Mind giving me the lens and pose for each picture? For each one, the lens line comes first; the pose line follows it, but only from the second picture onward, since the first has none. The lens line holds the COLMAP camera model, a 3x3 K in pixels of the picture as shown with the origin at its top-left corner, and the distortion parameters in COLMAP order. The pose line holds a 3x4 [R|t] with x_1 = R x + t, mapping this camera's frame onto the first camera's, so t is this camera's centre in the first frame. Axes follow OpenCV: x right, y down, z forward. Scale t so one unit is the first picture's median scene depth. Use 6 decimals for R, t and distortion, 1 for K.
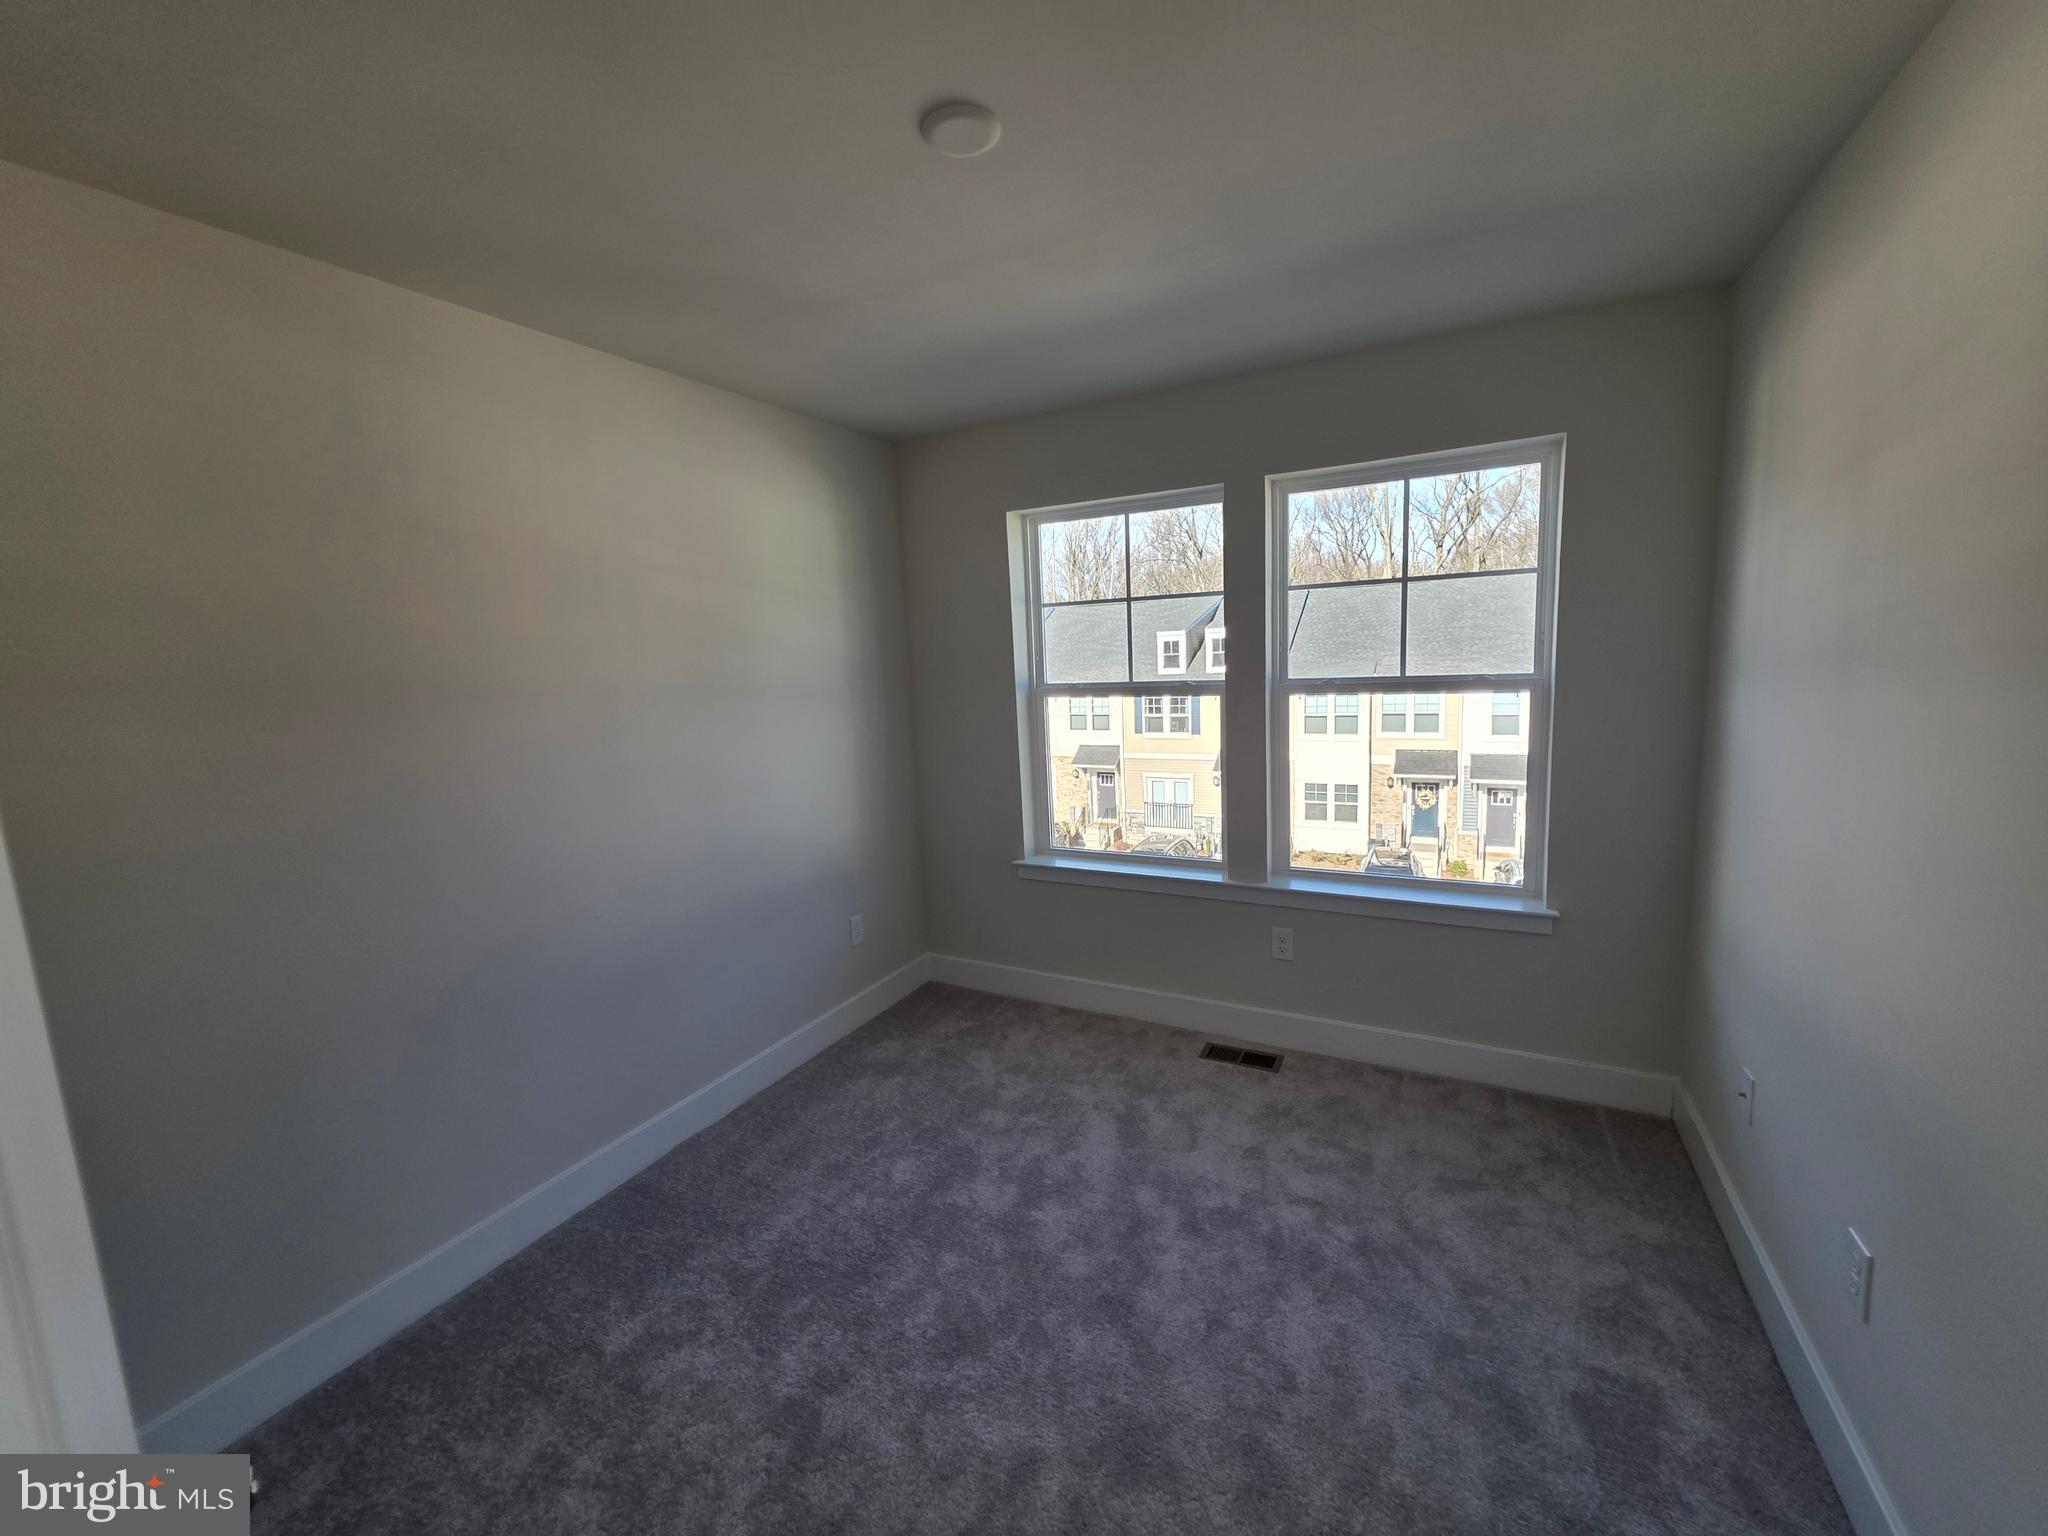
lens RADIAL K [[818.9, 0, 1106.0], [0, 818.9, 768.8], [0, 0, 1]] dist [0.000332, 0.000021]
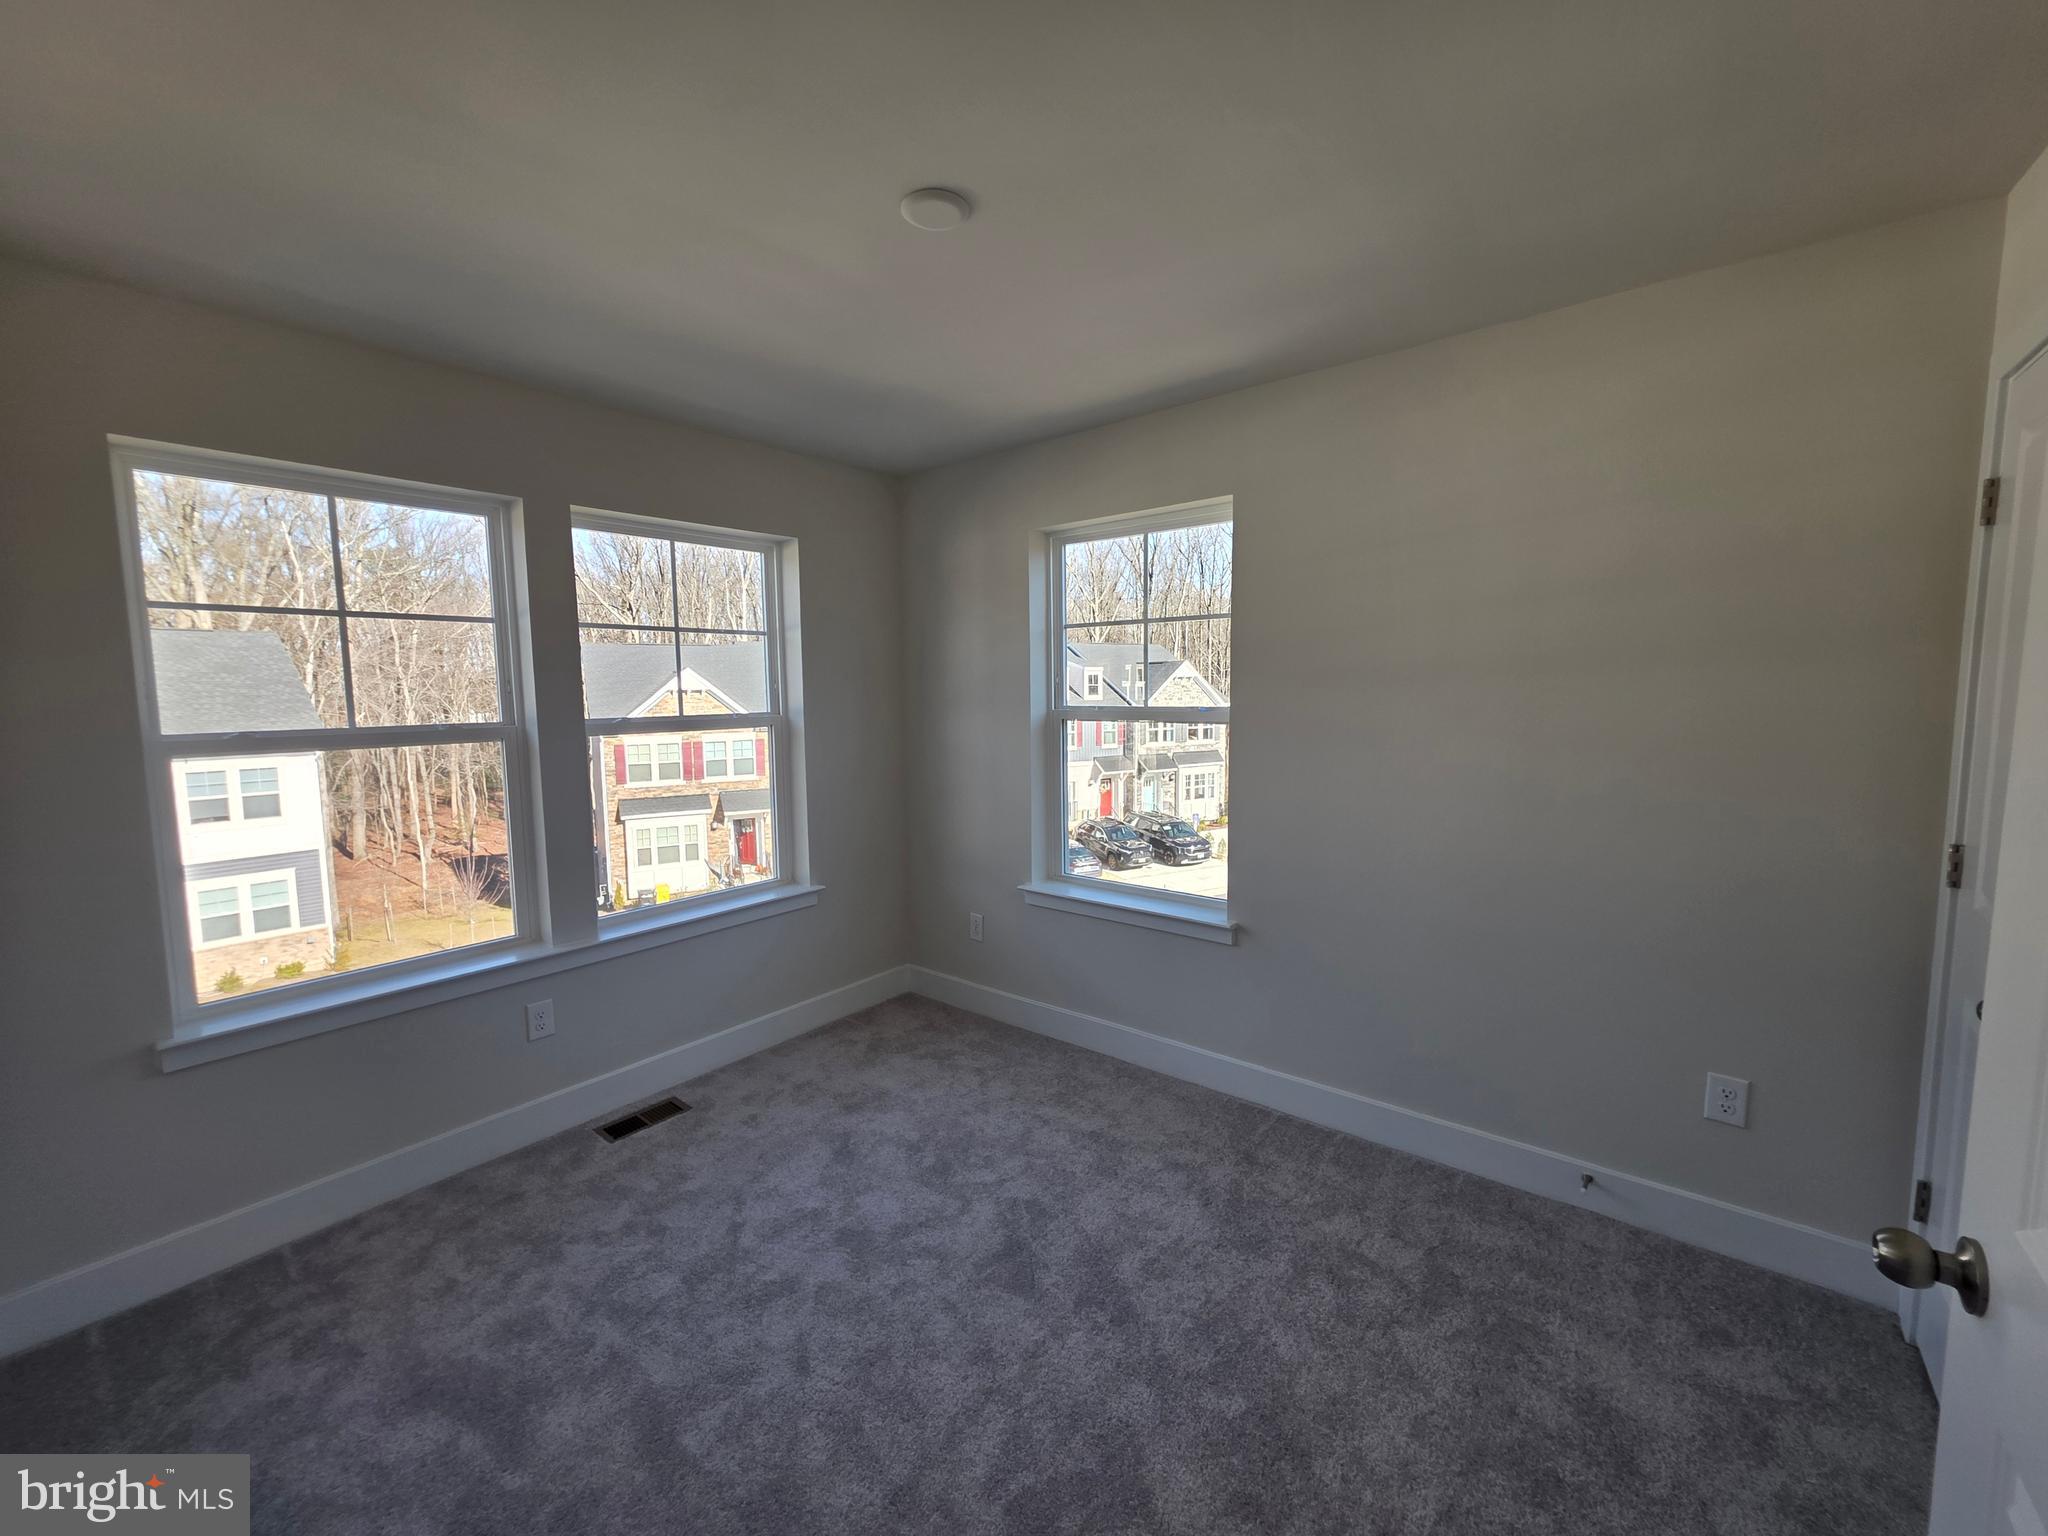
lens RADIAL K [[820.2, 0, 1024.0], [0, 820.2, 767.1], [0, 0, 1]] dist [0.002198, 0.000395]
pose [[0.205278, -0.065487, 0.976510, -0.642407], [0.137328, 0.989815, 0.037511, -0.022369], [-0.969021, 0.126402, 0.212181, 0.329460]]
